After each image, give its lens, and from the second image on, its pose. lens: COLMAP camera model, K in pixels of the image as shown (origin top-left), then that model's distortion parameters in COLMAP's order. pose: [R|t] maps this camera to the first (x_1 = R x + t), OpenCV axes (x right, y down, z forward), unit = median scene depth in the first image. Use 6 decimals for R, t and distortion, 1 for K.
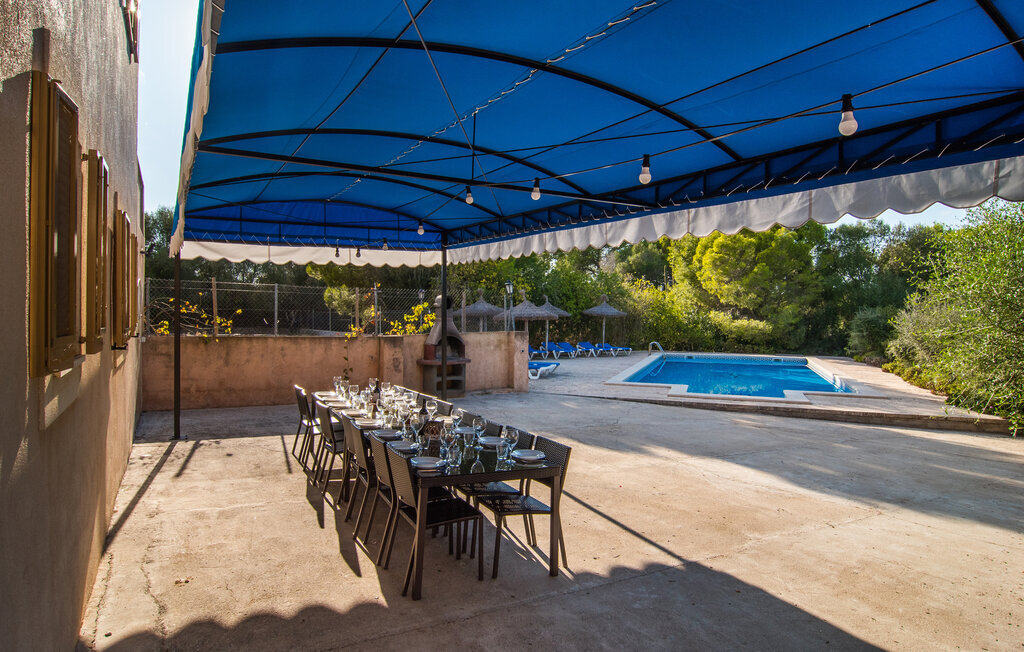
lens RADIAL K [[592.9, 0, 515.6], [0, 592.9, 314.7], [0, 0, 1]] dist [0.001521, -0.012349]
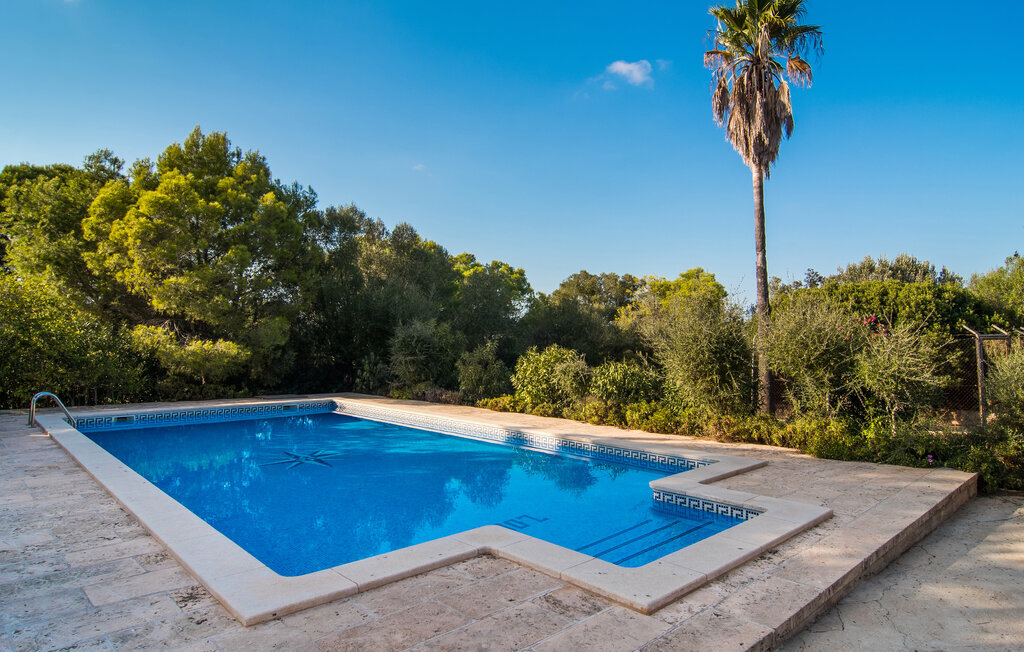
lens RADIAL K [[592.9, 0, 515.6], [0, 592.9, 314.7], [0, 0, 1]] dist [0.001521, -0.012349]
pose [[0.450511, 0.043430, 0.891714, 0.013042], [0.005532, 0.998661, -0.051433, 0.014858], [-0.892754, 0.028105, 0.449668, 0.474976]]
